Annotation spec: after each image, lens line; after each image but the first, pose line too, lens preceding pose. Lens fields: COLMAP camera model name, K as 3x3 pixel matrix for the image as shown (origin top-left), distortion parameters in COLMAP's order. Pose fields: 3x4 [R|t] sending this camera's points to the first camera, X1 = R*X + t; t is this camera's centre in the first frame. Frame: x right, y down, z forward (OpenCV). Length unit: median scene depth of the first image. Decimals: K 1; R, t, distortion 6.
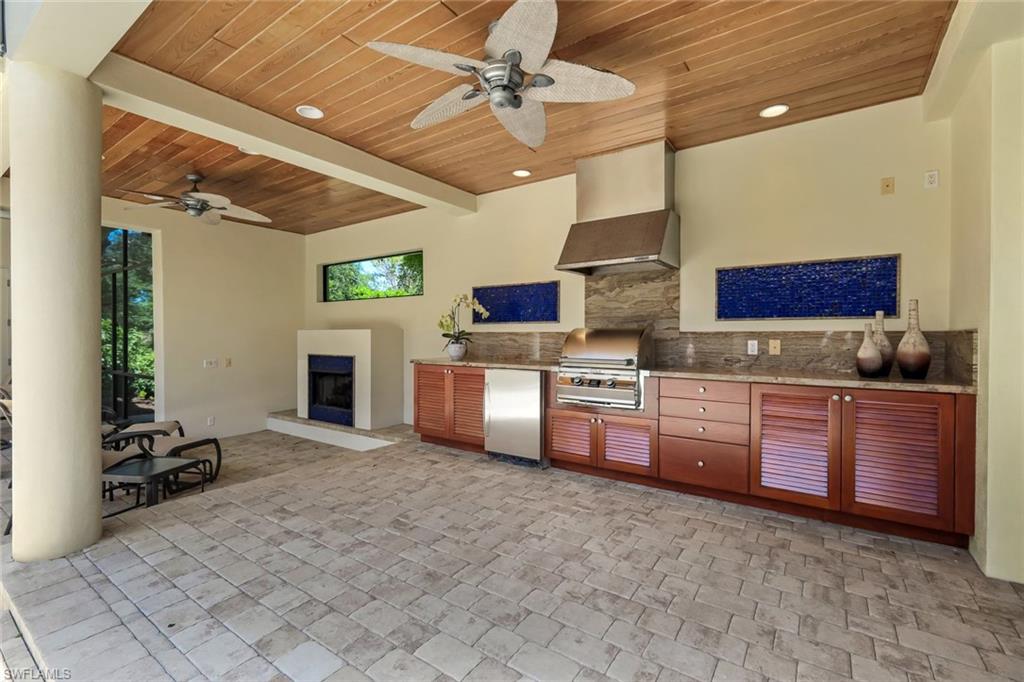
lens RADIAL K [[448.9, 0, 512.0], [0, 448.9, 341.0], [0, 0, 1]] dist [0.001998, -0.000015]
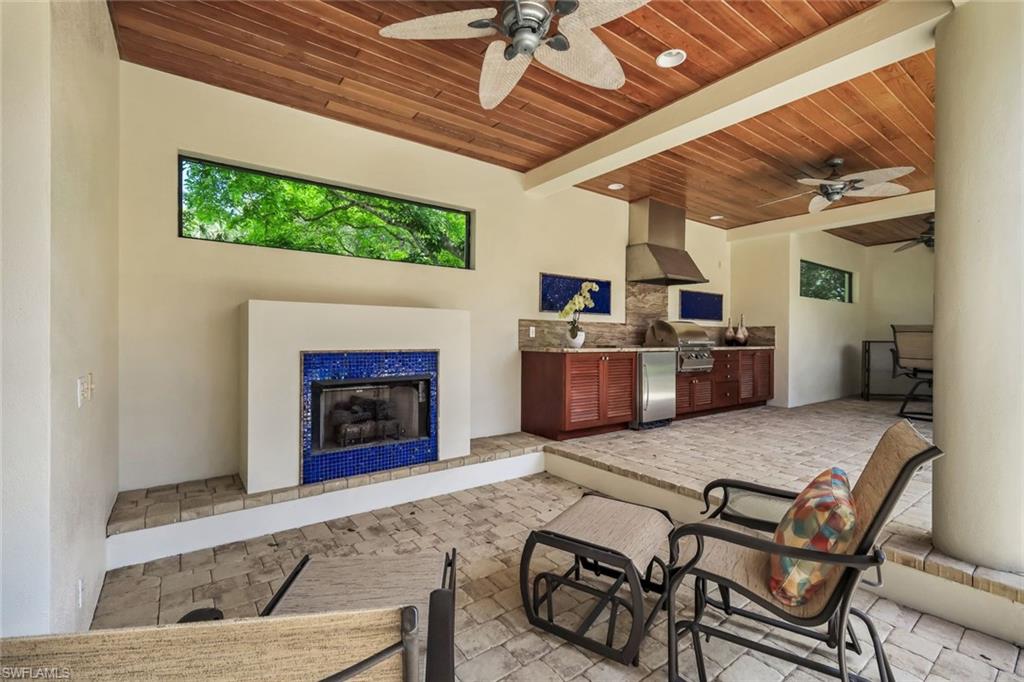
lens RADIAL K [[448.9, 0, 512.0], [0, 448.9, 341.0], [0, 0, 1]] dist [0.001998, -0.000015]
pose [[0.321282, -0.005034, 0.946970, -0.931900], [0.006065, 0.999976, 0.003258, 0.019467], [-0.946964, 0.004697, 0.321305, 0.696900]]
